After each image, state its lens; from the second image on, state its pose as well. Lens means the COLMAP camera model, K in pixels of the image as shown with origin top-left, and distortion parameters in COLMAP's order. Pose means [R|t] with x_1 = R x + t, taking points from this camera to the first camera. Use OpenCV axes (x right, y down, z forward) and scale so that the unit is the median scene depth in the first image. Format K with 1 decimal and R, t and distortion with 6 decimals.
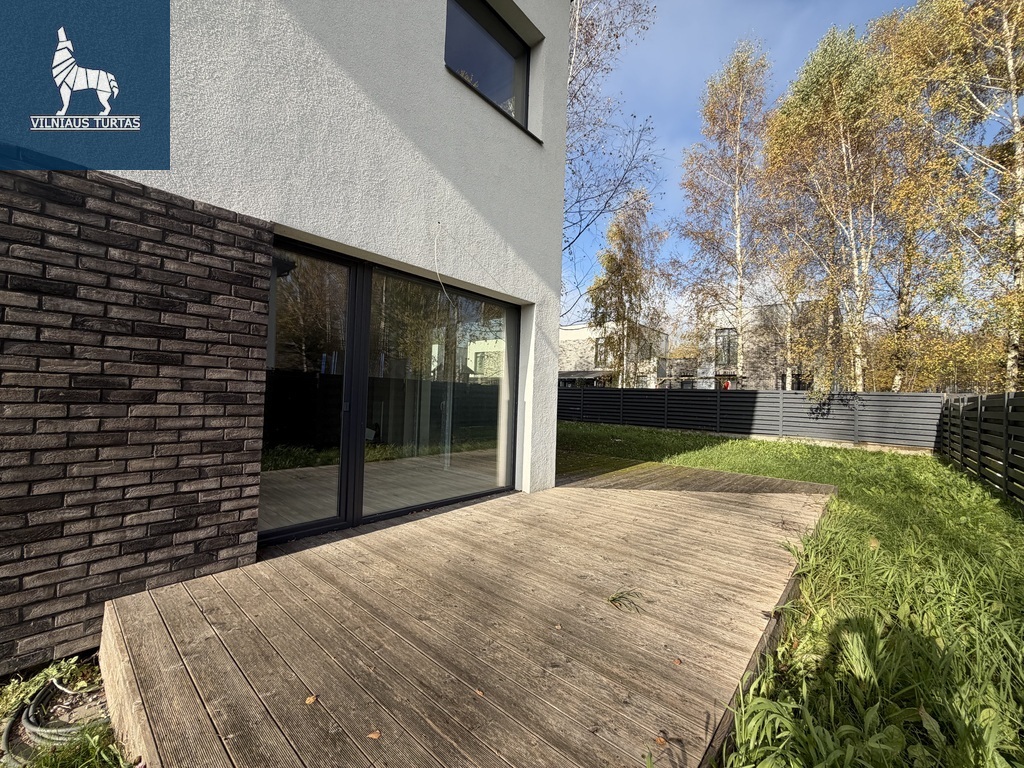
lens RADIAL K [[410.9, 0, 509.0], [0, 410.9, 385.5], [0, 0, 1]] dist [-0.001109, 0.000188]
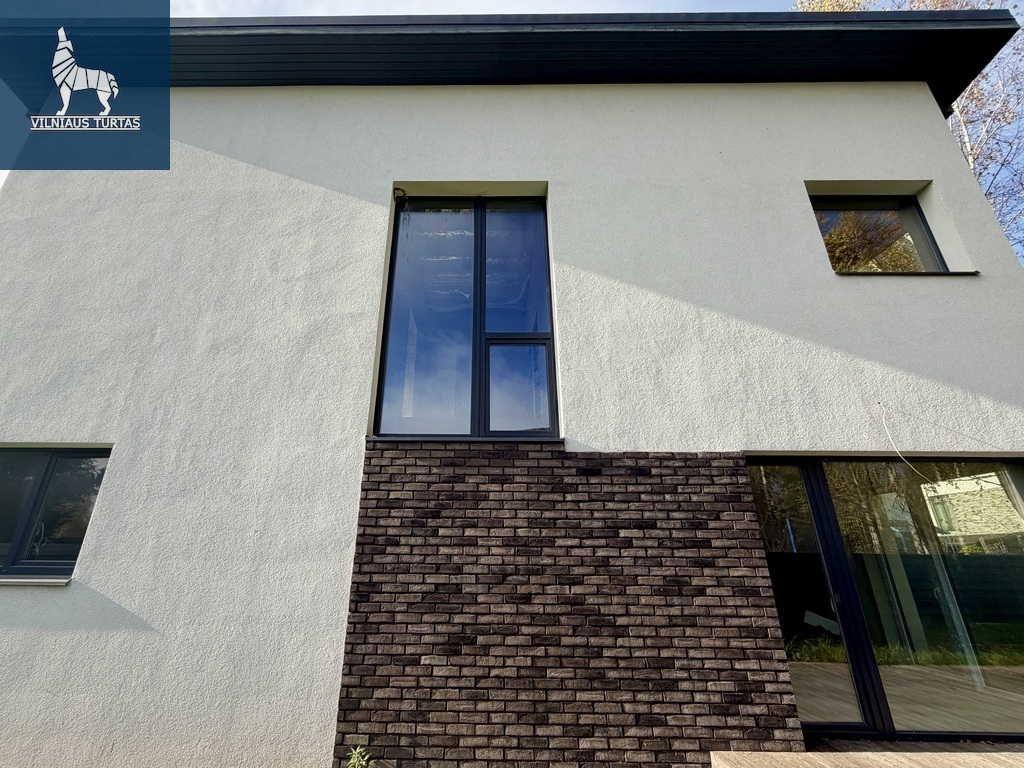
lens RADIAL K [[410.9, 0, 504.7], [0, 410.9, 397.6], [0, 0, 1]] dist [-0.001109, 0.000188]
pose [[0.646205, -0.294720, -0.703959, -0.075991], [0.032680, 0.932263, -0.360303, -0.106788], [0.762464, 0.209825, 0.612064, -0.575019]]
